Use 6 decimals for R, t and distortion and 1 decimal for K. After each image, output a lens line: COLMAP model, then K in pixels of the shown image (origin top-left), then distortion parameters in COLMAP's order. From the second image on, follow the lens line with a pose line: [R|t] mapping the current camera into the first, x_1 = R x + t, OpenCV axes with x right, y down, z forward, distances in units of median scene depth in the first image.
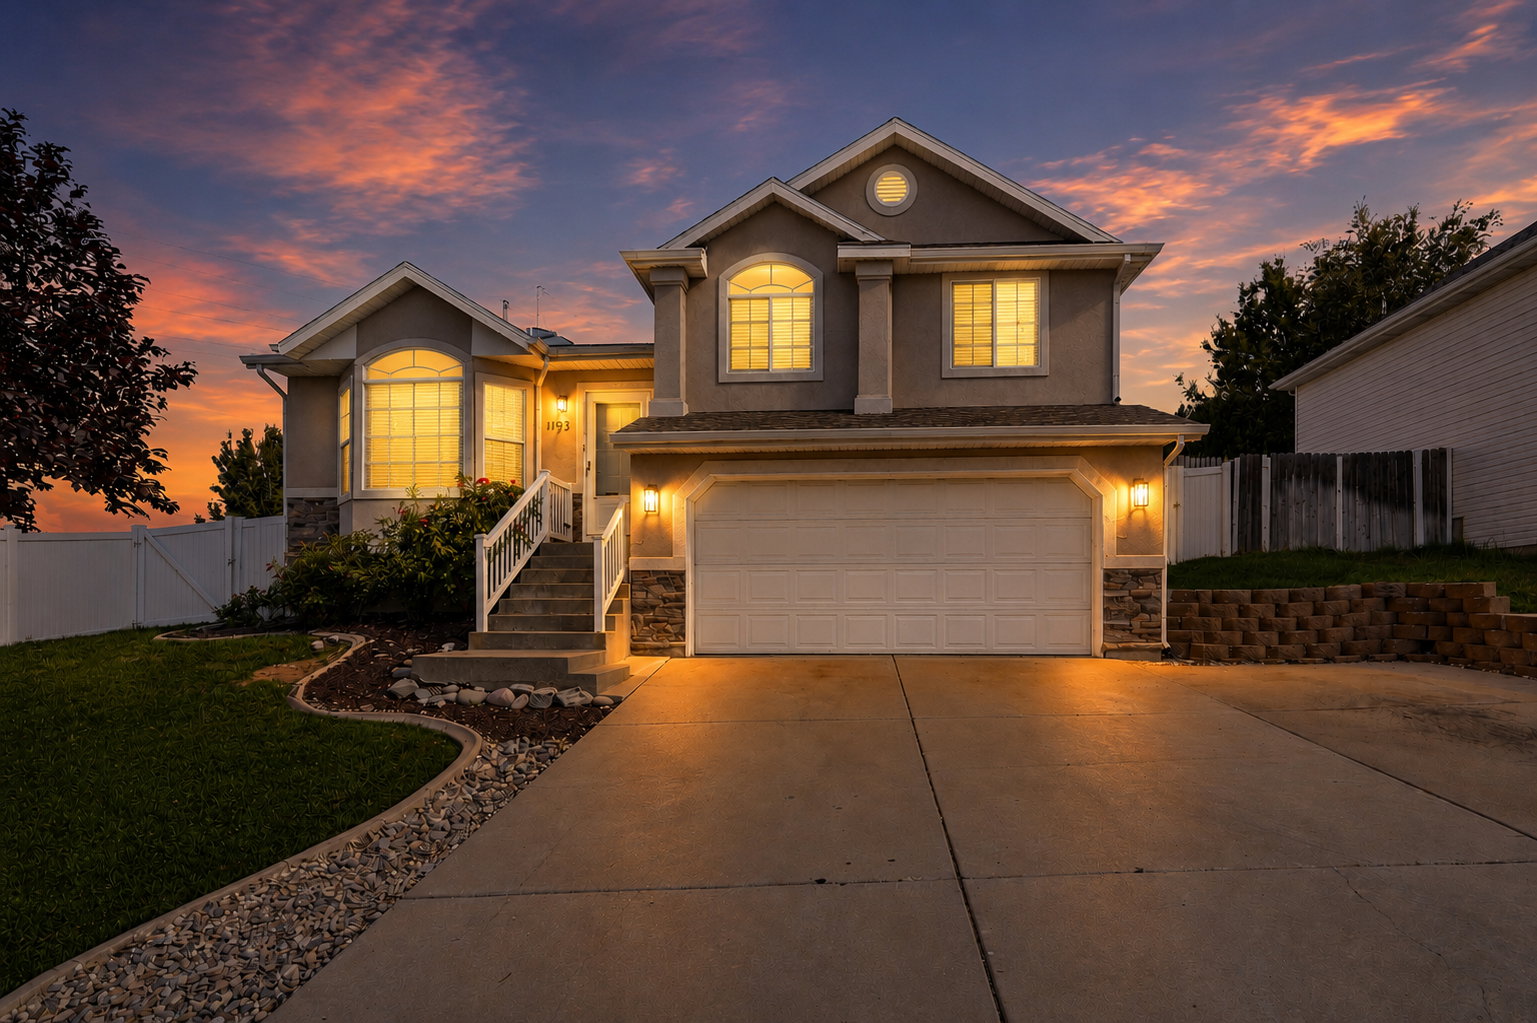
lens RADIAL K [[733.0, 0, 768.4], [0, 733.0, 593.7], [0, 0, 1]] dist [0.014873, -0.000096]
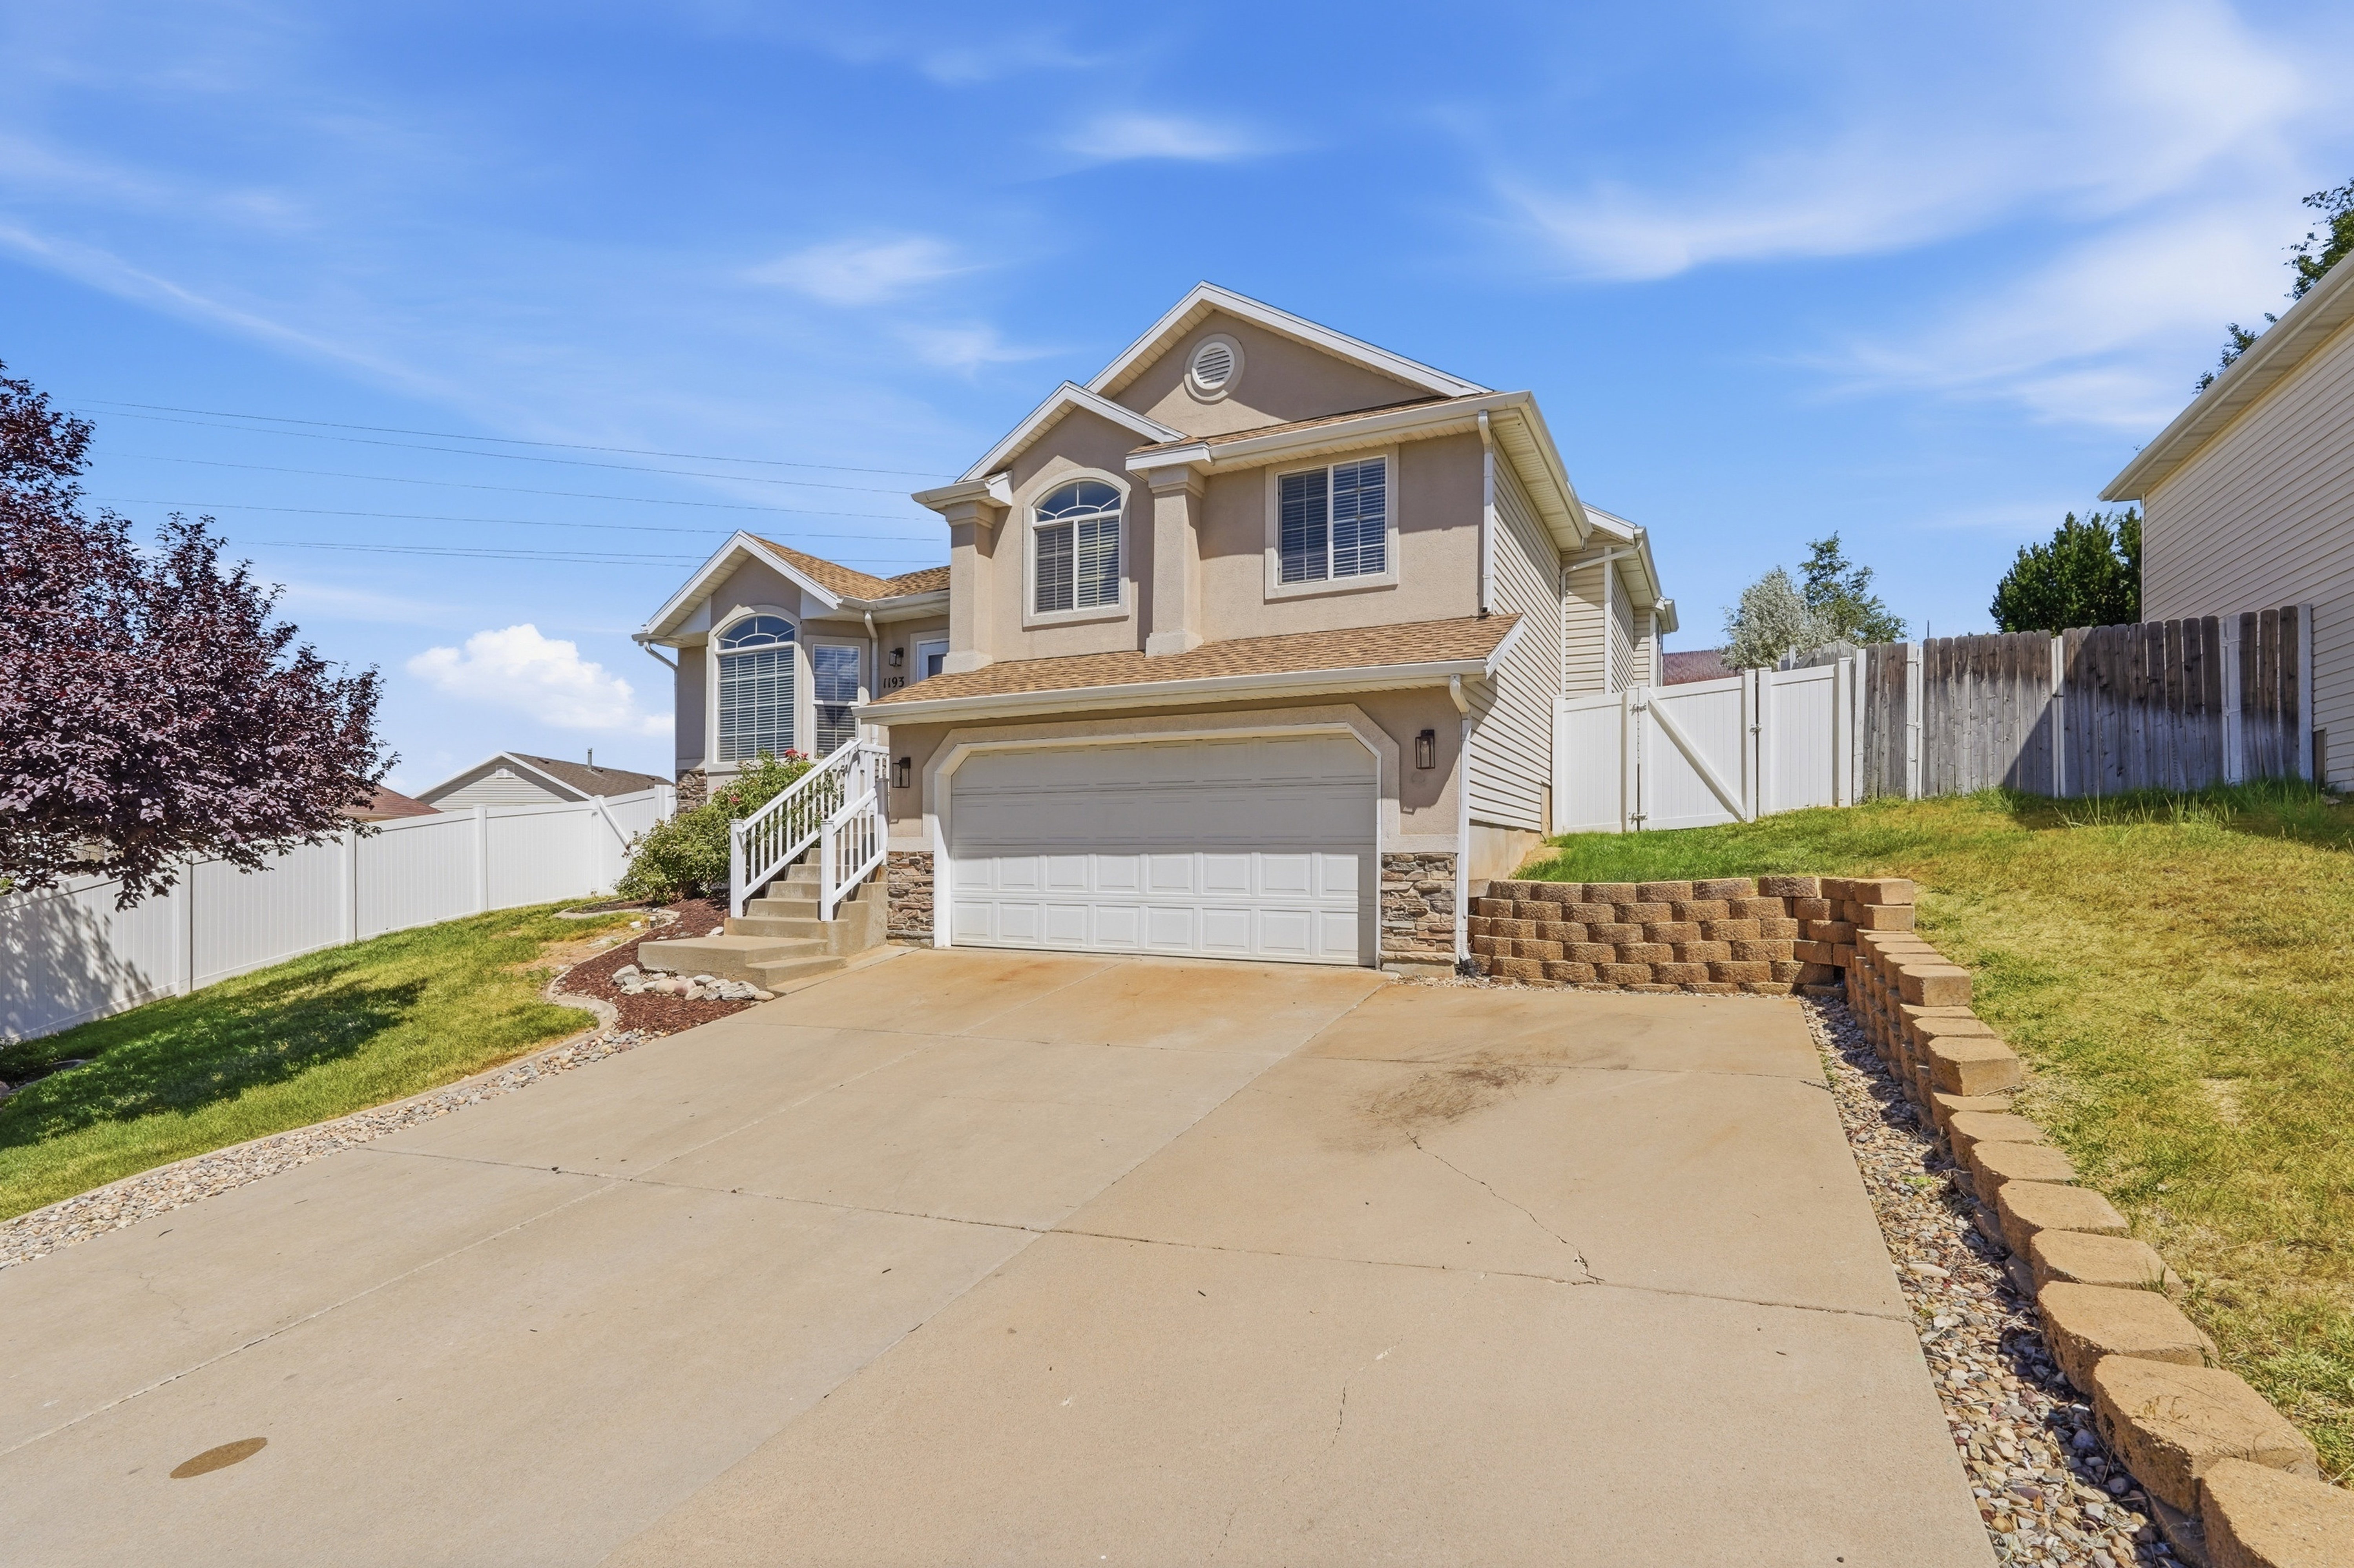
lens RADIAL K [[1094.2, 0, 1179.2], [0, 1094.2, 792.8], [0, 0, 1]] dist [0.000364, 0.000710]
pose [[0.920748, -0.019721, -0.389660, 0.620023], [0.009481, 0.999558, -0.028186, -0.057041], [0.390043, 0.022258, 0.920527, -0.103095]]
